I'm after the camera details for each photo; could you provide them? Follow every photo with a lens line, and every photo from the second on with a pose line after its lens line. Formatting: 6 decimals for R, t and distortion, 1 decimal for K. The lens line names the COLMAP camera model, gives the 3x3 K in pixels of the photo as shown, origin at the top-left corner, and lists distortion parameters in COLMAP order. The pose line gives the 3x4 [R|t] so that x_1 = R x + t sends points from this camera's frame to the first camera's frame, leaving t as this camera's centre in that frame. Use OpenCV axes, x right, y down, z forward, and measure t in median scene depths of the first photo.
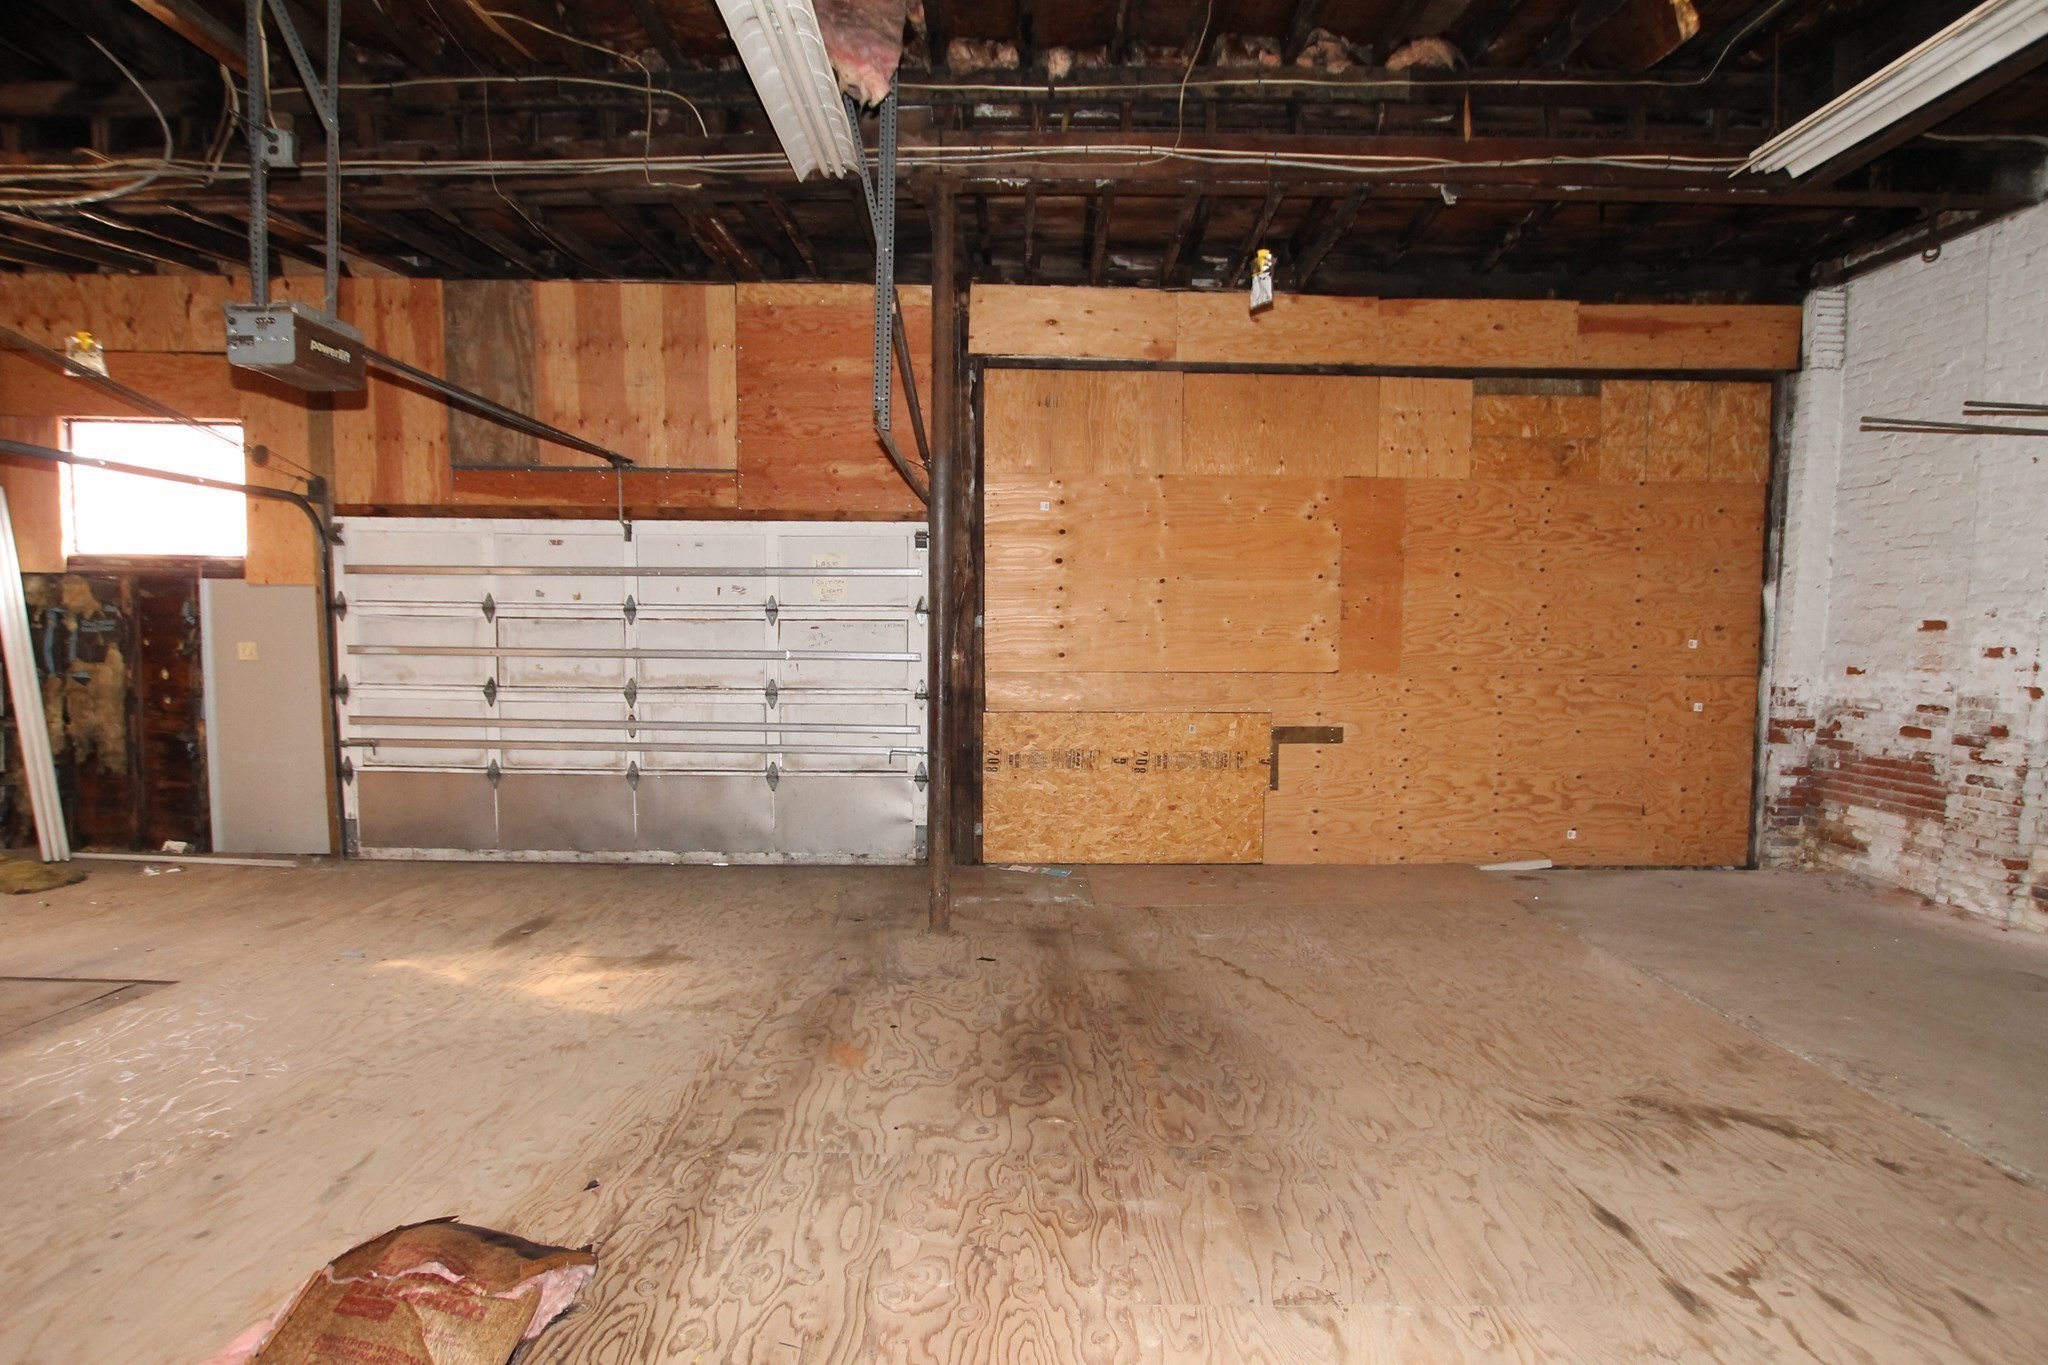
lens RADIAL K [[1064.4, 0, 1028.9], [0, 1064.4, 696.5], [0, 0, 1]] dist [-0.019826, 0.000330]
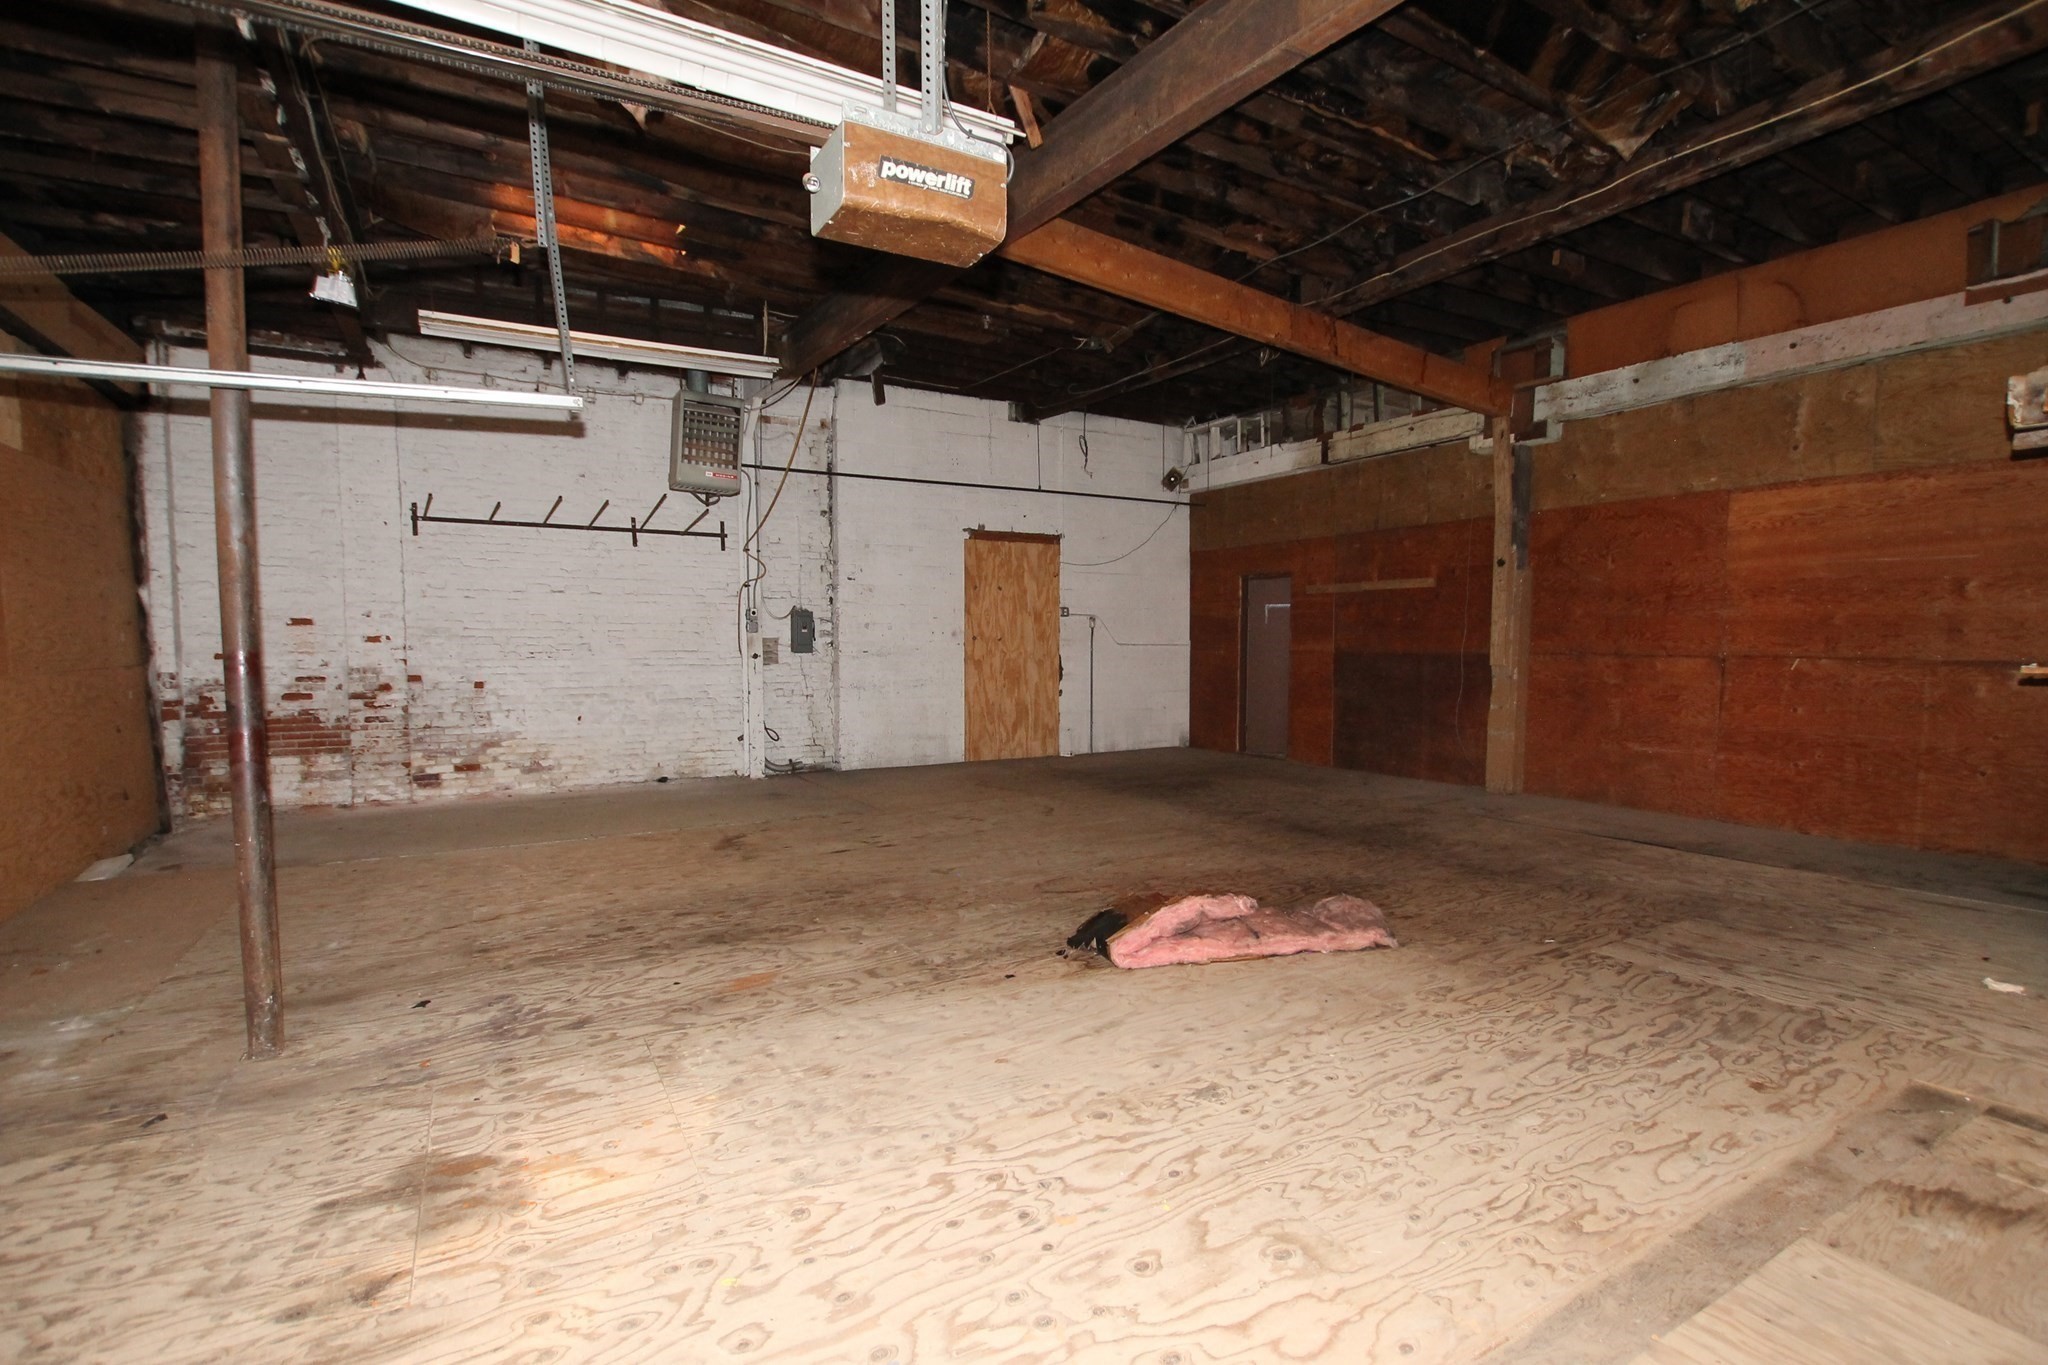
lens RADIAL K [[951.1, 0, 1031.9], [0, 951.1, 690.7], [0, 0, 1]] dist [-0.028838, 0.001564]
pose [[-0.489826, -0.055283, 0.870065, -0.790675], [0.050206, 0.994543, 0.091457, -0.041843], [-0.870373, 0.088481, -0.484378, 0.782833]]
